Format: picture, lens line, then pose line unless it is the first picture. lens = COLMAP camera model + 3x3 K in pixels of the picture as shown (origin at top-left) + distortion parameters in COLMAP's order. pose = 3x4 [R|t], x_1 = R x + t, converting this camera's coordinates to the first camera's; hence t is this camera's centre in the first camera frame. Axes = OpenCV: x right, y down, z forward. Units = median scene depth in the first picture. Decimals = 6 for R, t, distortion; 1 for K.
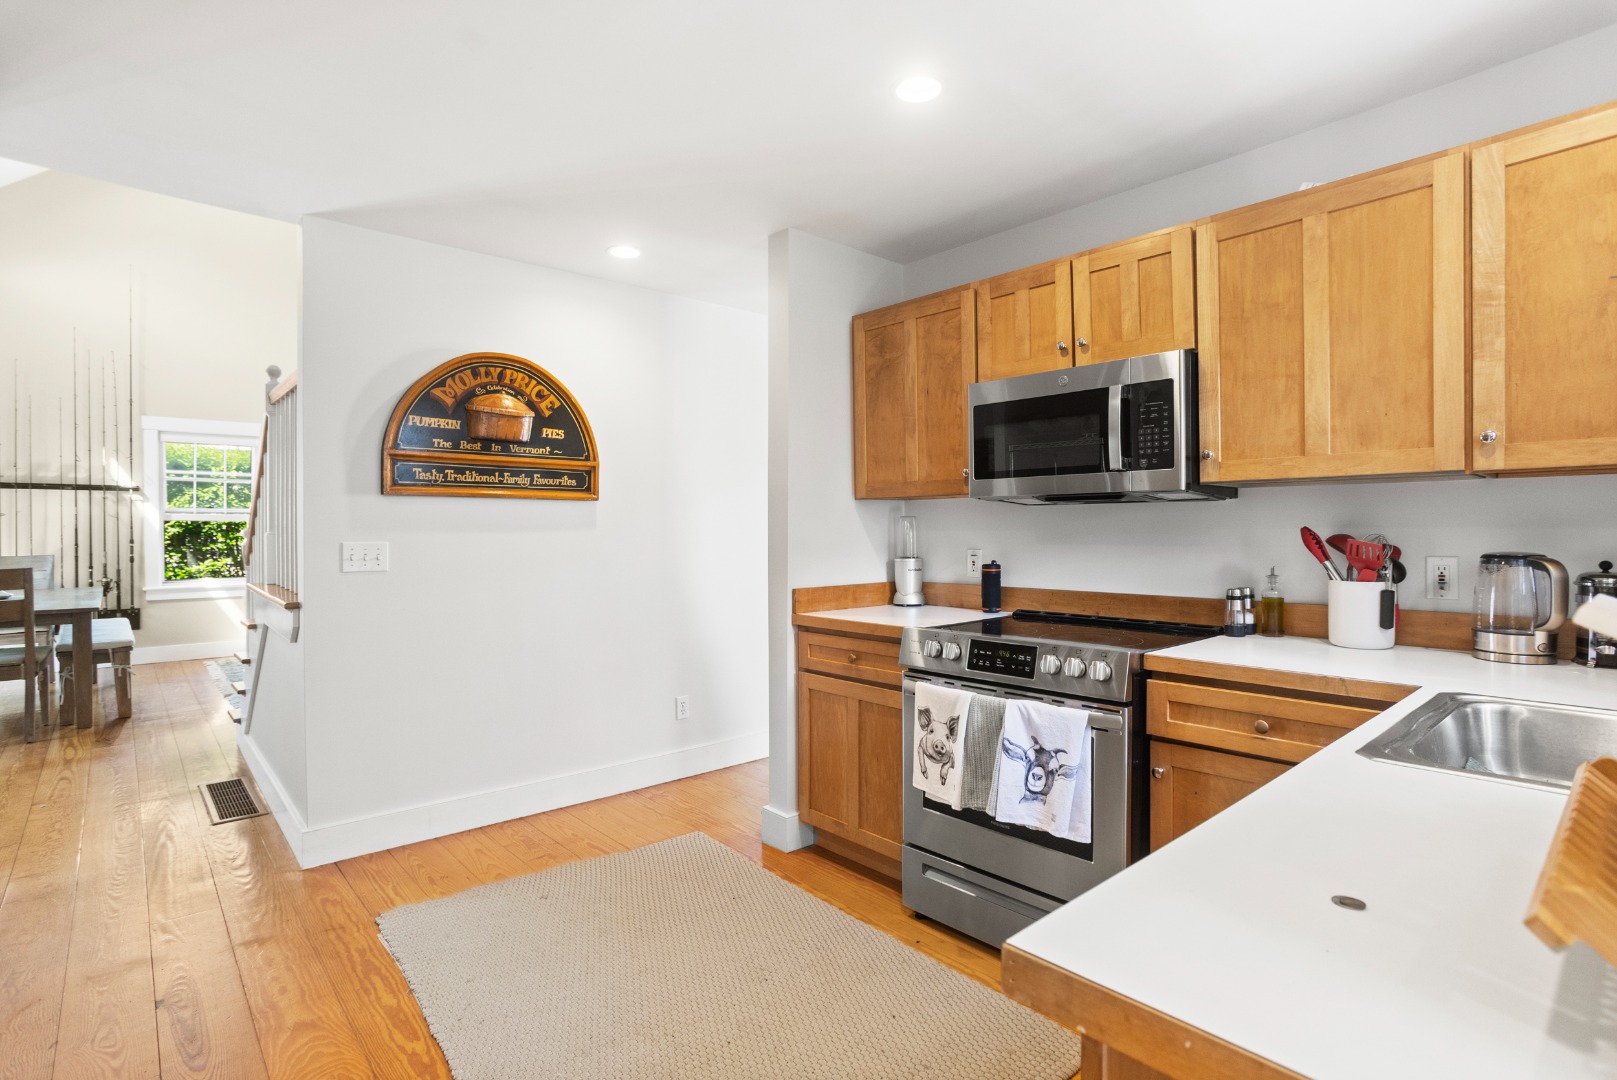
lens RADIAL K [[763.6, 0, 808.5], [0, 763.6, 540.0], [0, 0, 1]] dist [0.001730, 0.000560]
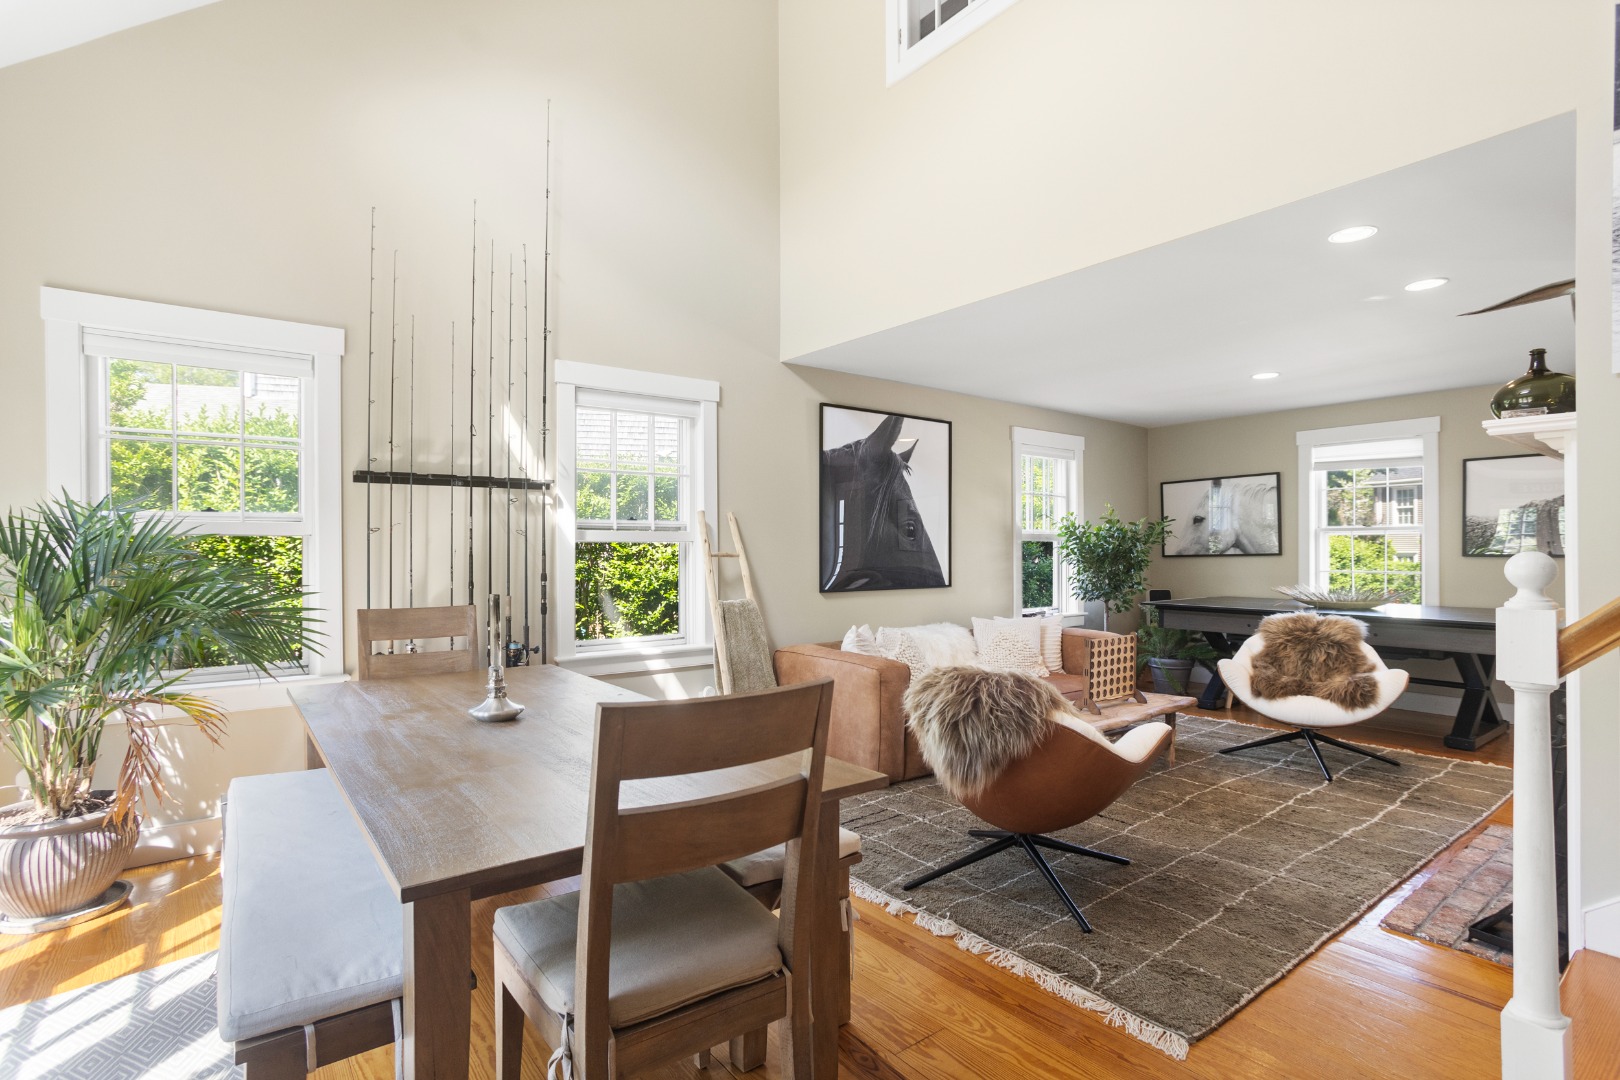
lens RADIAL K [[796.4, 0, 805.7], [0, 796.4, 552.0], [0, 0, 1]] dist [-0.066650, 0.043574]
pose [[0.996717, 0.004113, -0.080858, -0.646317], [-0.004538, 0.999977, -0.005071, -0.015181], [0.080836, 0.005422, 0.996713, 0.430838]]
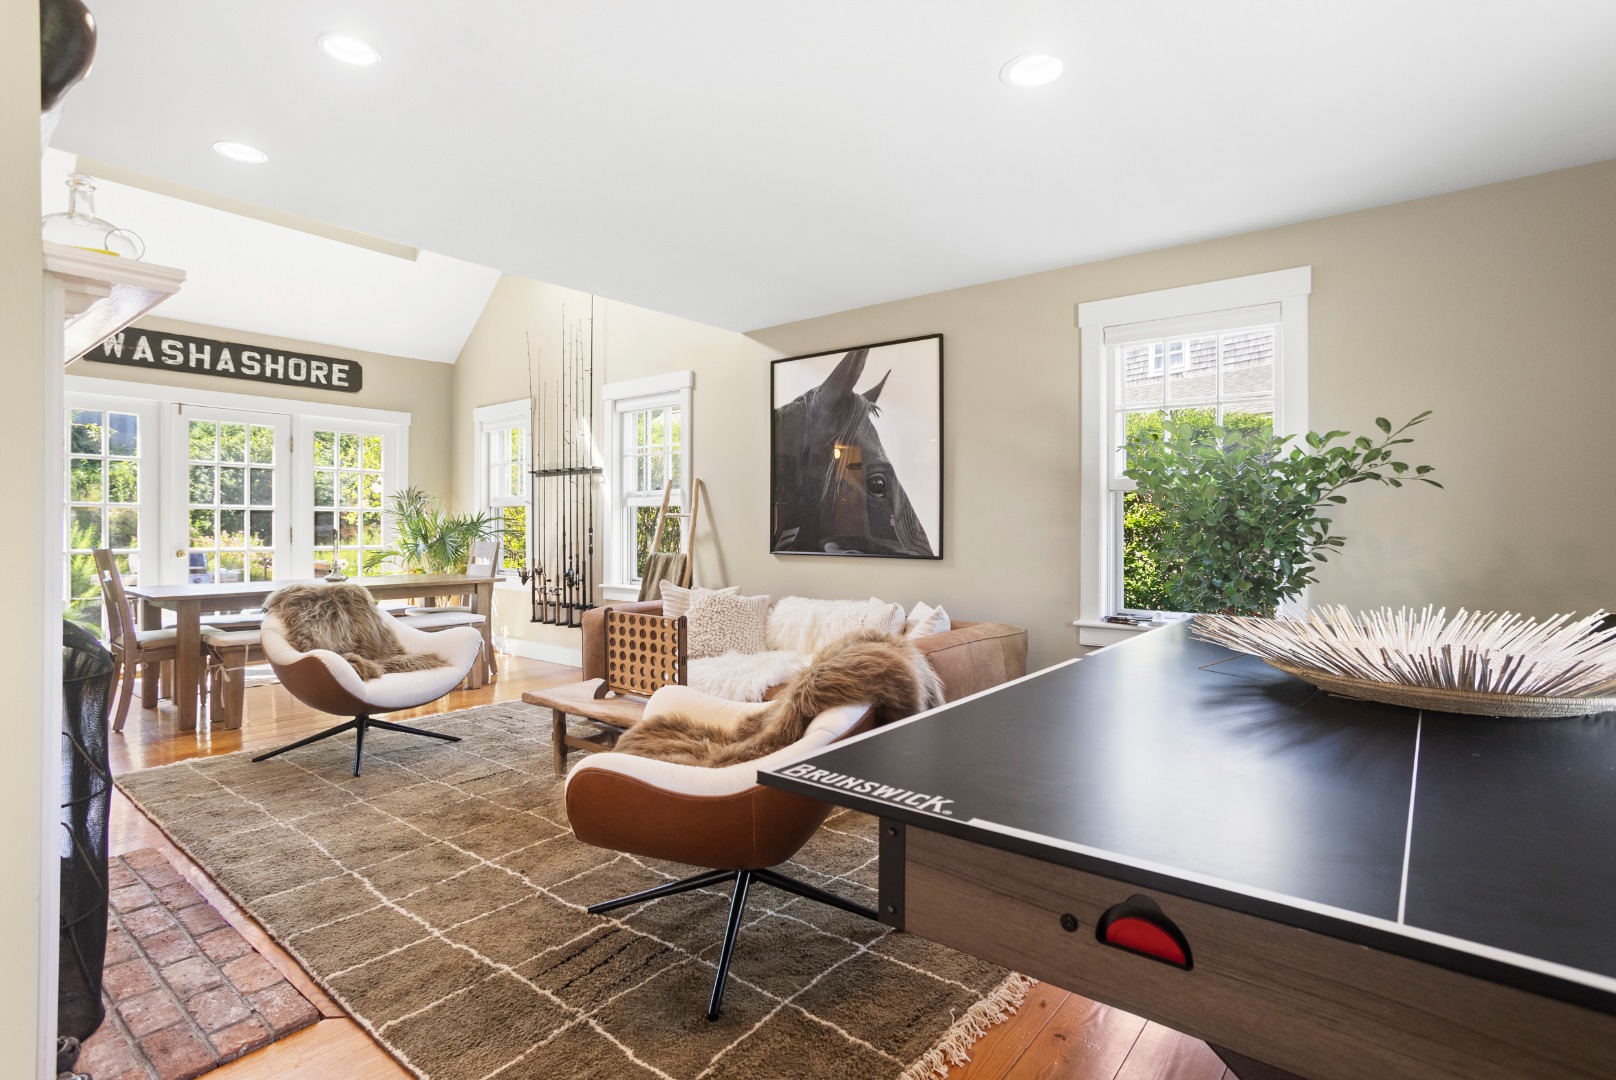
lens RADIAL K [[806.1, 0, 804.8], [0, 806.1, 523.4], [0, 0, 1]] dist [-0.062435, 0.041053]
pose [[0.157131, 0.002581, -0.987574, 0.063026], [-0.013682, 0.999906, 0.000437, -0.009734], [0.987483, 0.013443, 0.157151, 1.106067]]
